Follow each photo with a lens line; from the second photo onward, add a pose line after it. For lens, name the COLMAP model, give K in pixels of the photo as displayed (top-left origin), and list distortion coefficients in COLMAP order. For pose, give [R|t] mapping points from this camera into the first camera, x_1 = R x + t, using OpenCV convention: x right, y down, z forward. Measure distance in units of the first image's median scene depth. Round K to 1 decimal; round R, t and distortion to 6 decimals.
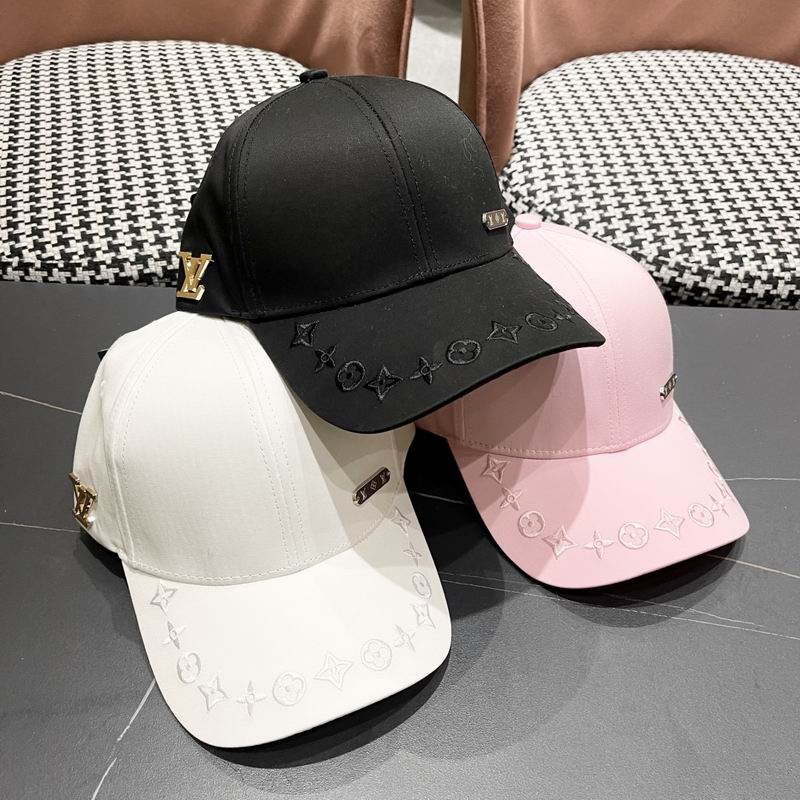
lens RADIAL K [[840.2, 0, 397.1], [0, 840.2, 402.0], [0, 0, 1]] dist [0.020397, 0.000000]
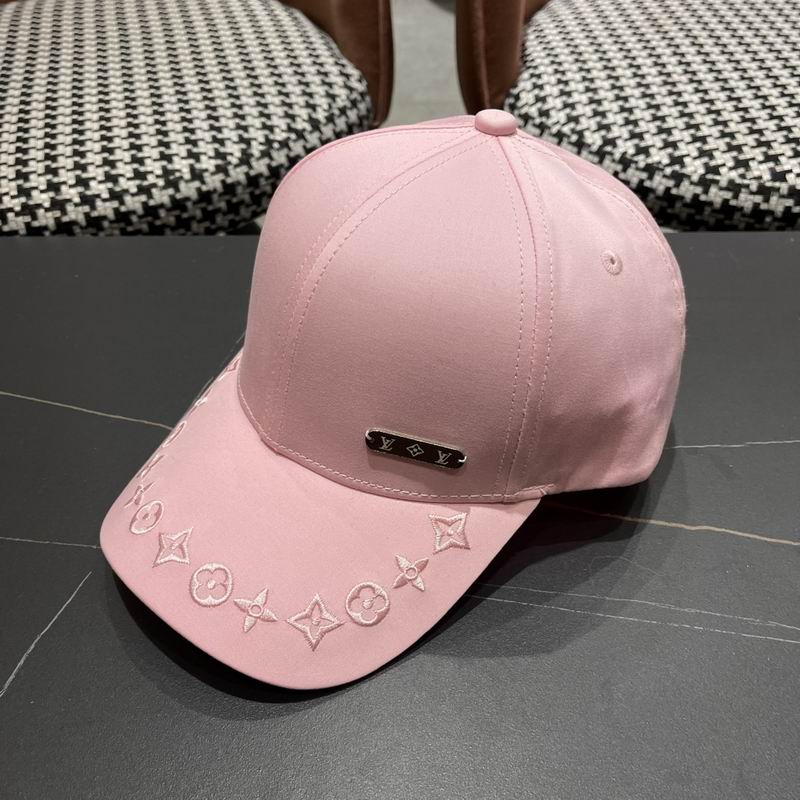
lens RADIAL K [[840.2, 0, 399.8], [0, 840.2, 407.9], [0, 0, 1]] dist [0.020397, 0.000000]
pose [[0.997751, -0.031571, -0.059128, 0.066056], [0.030110, 0.999223, -0.025449, 0.056118], [0.059885, 0.023611, 0.997926, 0.205532]]
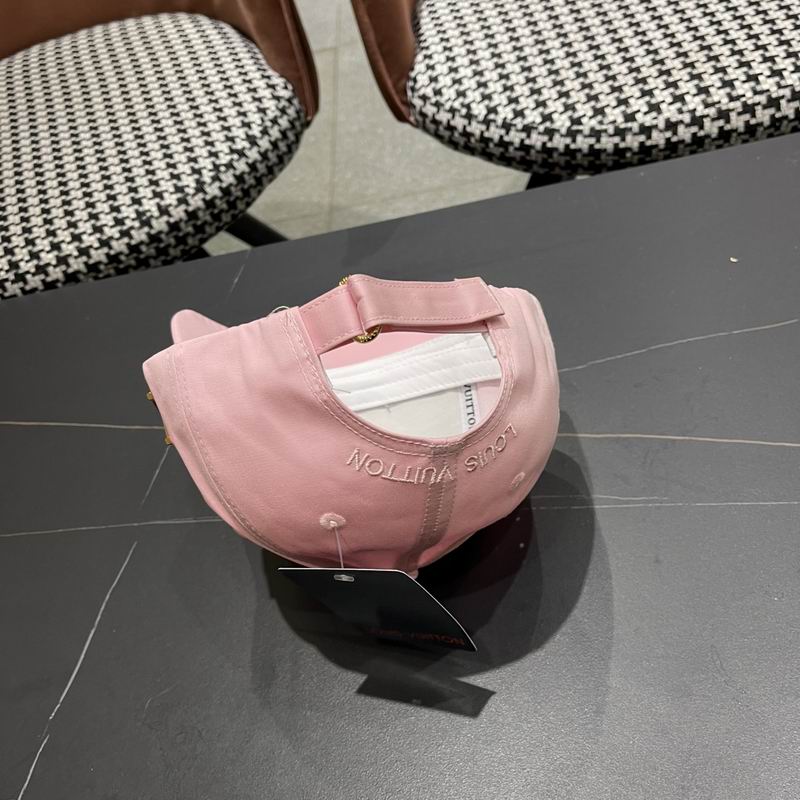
lens RADIAL K [[840.2, 0, 398.1], [0, 840.2, 415.5], [0, 0, 1]] dist [0.020397, 0.000000]
pose [[0.966977, -0.206932, -0.148779, 0.198799], [0.220556, 0.971953, 0.081625, 0.019613], [0.127715, -0.111744, 0.985496, 0.021561]]
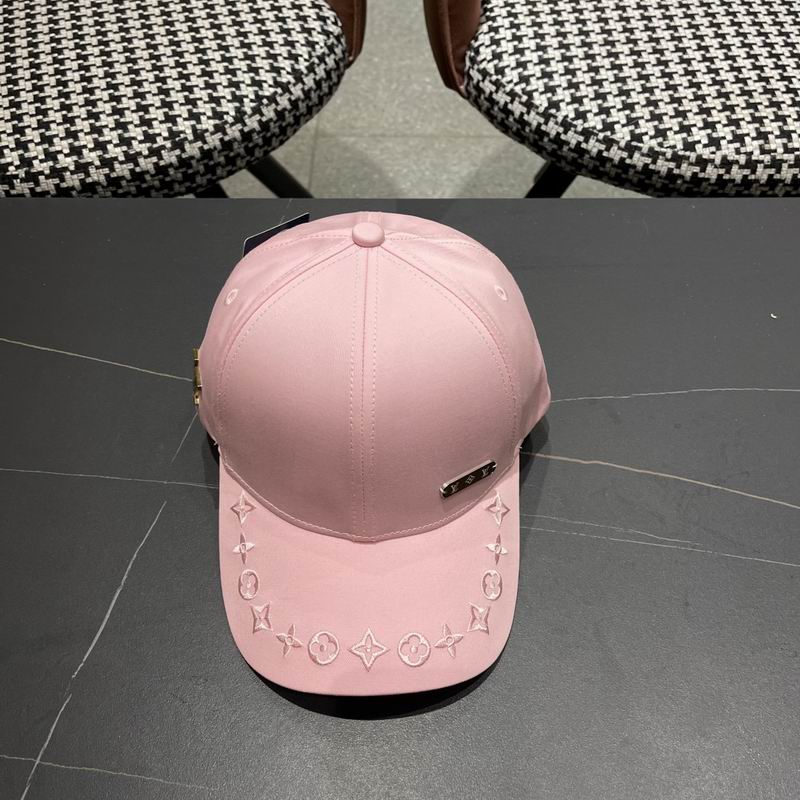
lens RADIAL K [[840.2, 0, 410.5], [0, 840.2, 414.9], [0, 0, 1]] dist [0.020397, 0.000000]
pose [[0.999294, -0.033519, -0.016978, 0.070947], [0.036164, 0.980616, 0.192574, -0.064235], [0.010194, -0.193052, 0.981136, 0.018049]]
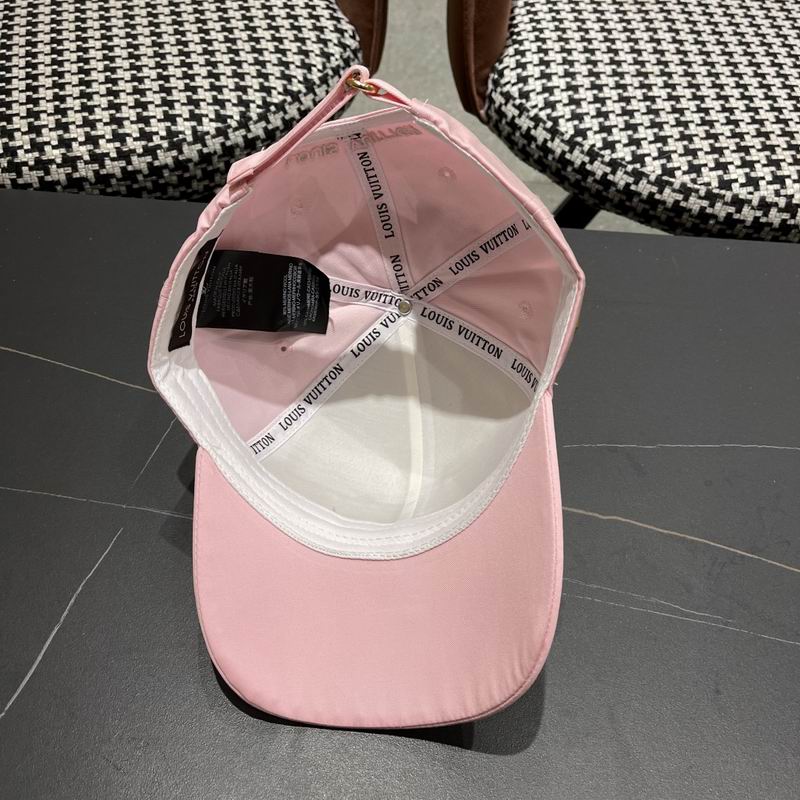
lens RADIAL K [[840.2, 0, 397.6], [0, 840.2, 413.3], [0, 0, 1]] dist [0.020397, 0.000000]
pose [[0.999236, 0.035509, -0.016334, 0.060116], [-0.033013, 0.990482, 0.133627, -0.037043], [0.020923, -0.132986, 0.990897, 0.098223]]
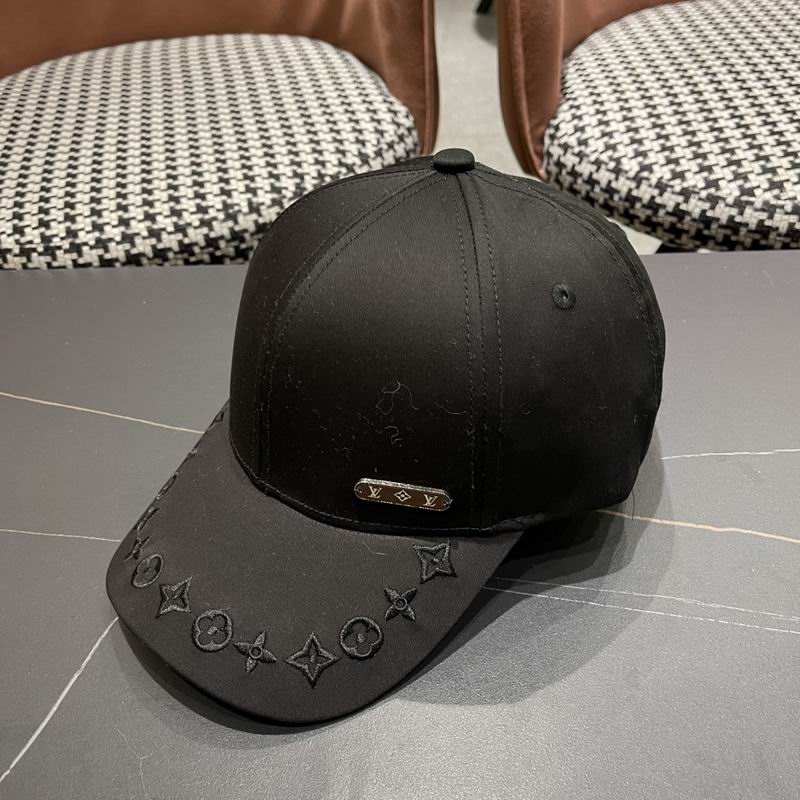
lens RADIAL K [[840.2, 0, 397.0], [0, 840.2, 411.1], [0, 0, 1]] dist [0.020397, 0.000000]
pose [[0.991274, -0.038919, -0.125943, 0.077719], [0.031467, 0.997665, -0.060624, 0.071809], [0.128008, 0.056132, 0.990183, 0.168127]]
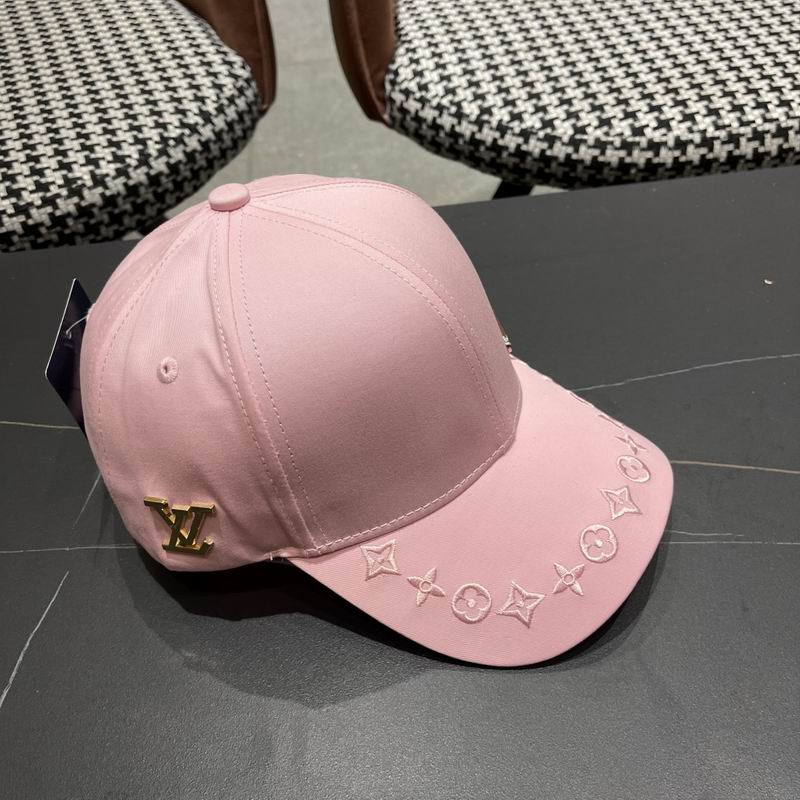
lens RADIAL K [[840.2, 0, 408.4], [0, 840.2, 413.4], [0, 0, 1]] dist [0.020397, 0.000000]
pose [[0.987136, -0.155985, 0.035099, 0.068618], [0.154193, 0.986824, 0.049019, 0.039606], [-0.042283, -0.042977, 0.998181, 0.136987]]
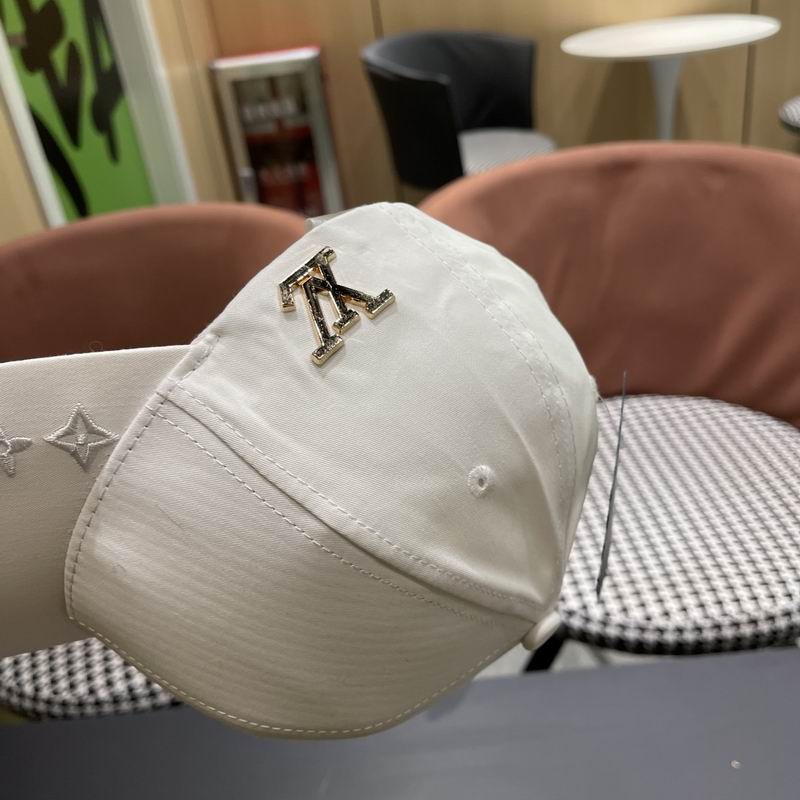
lens RADIAL K [[840.2, 0, 412.7], [0, 840.2, 404.4], [0, 0, 1]] dist [0.020397, 0.000000]
pose [[0.988857, -0.145675, -0.030681, 0.119066], [0.133882, 0.960328, -0.244634, -0.209101], [0.065101, 0.237800, 0.969130, -0.282035]]
